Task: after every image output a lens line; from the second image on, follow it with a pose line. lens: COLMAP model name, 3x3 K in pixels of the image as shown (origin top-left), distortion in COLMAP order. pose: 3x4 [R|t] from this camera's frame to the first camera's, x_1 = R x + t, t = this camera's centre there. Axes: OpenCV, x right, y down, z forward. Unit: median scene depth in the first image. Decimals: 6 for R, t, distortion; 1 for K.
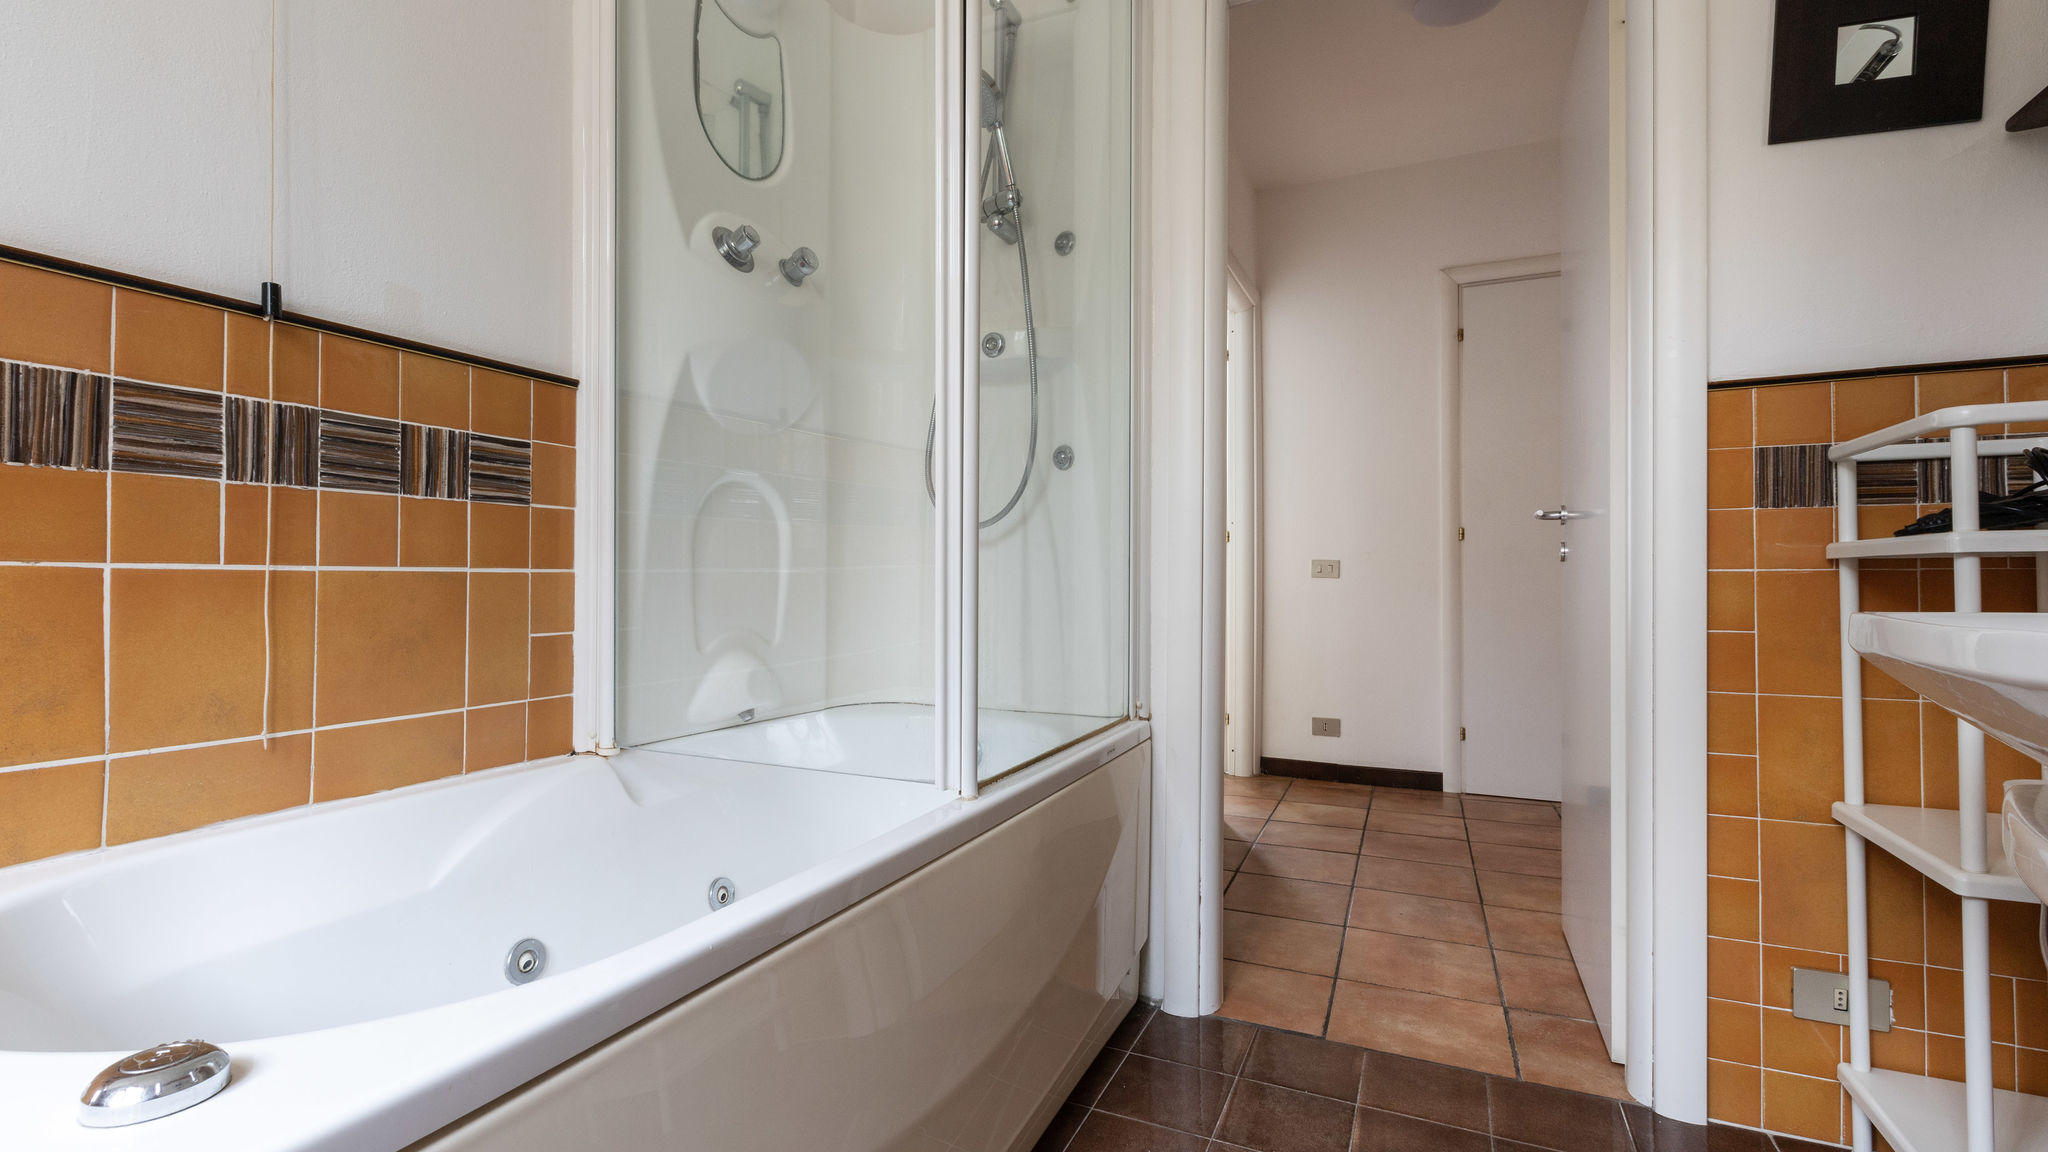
lens RADIAL K [[917.8, 0, 1016.1], [0, 917.8, 564.1], [0, 0, 1]] dist [0.000971, -0.001792]
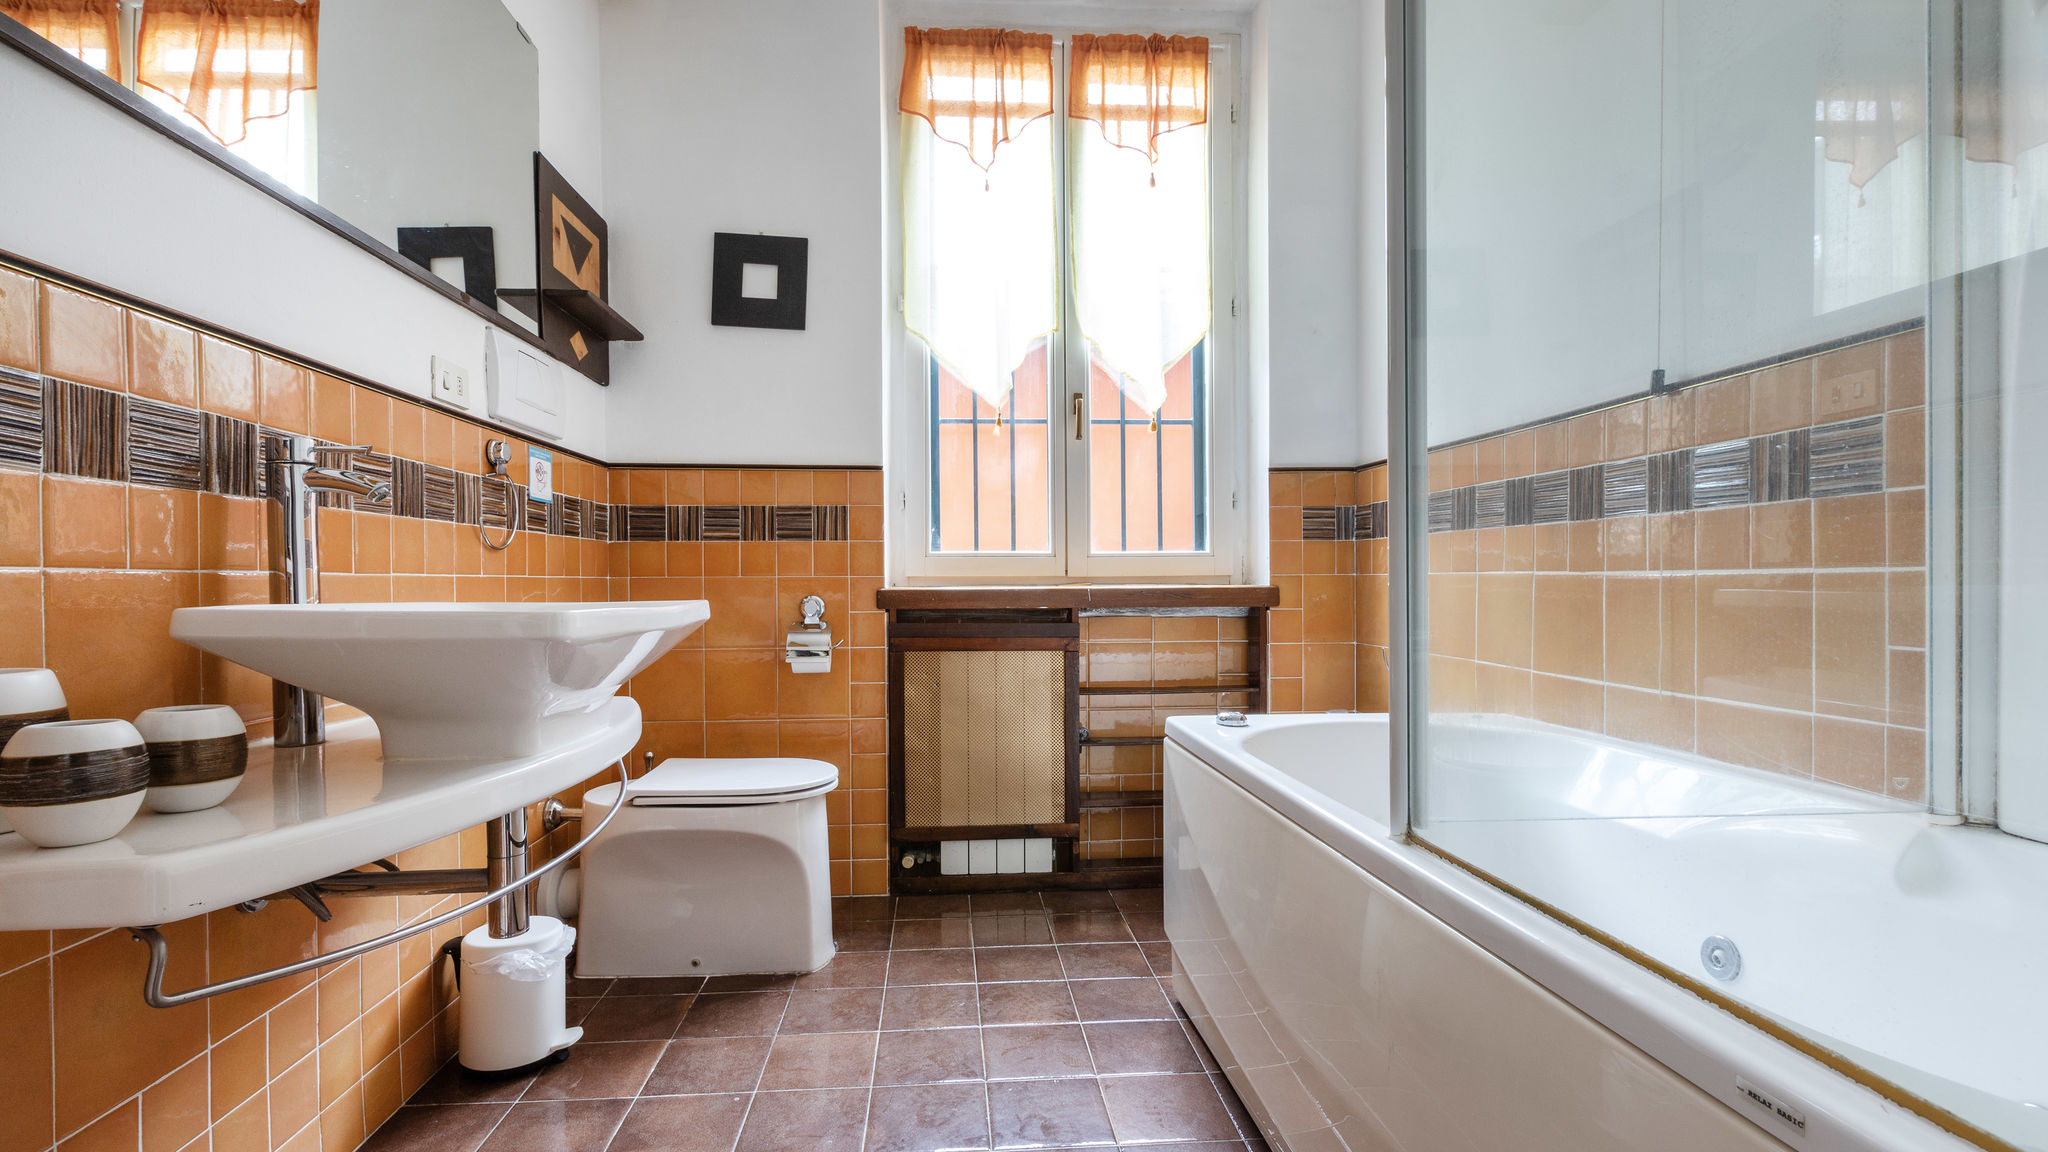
lens RADIAL K [[917.8, 0, 1011.7], [0, 917.8, 597.4], [0, 0, 1]] dist [0.000971, -0.001792]
pose [[-0.864964, 0.009072, -0.501751, 0.299460], [0.010651, 0.999943, -0.000281, 0.012704], [0.501720, -0.005587, -0.865012, 0.686721]]
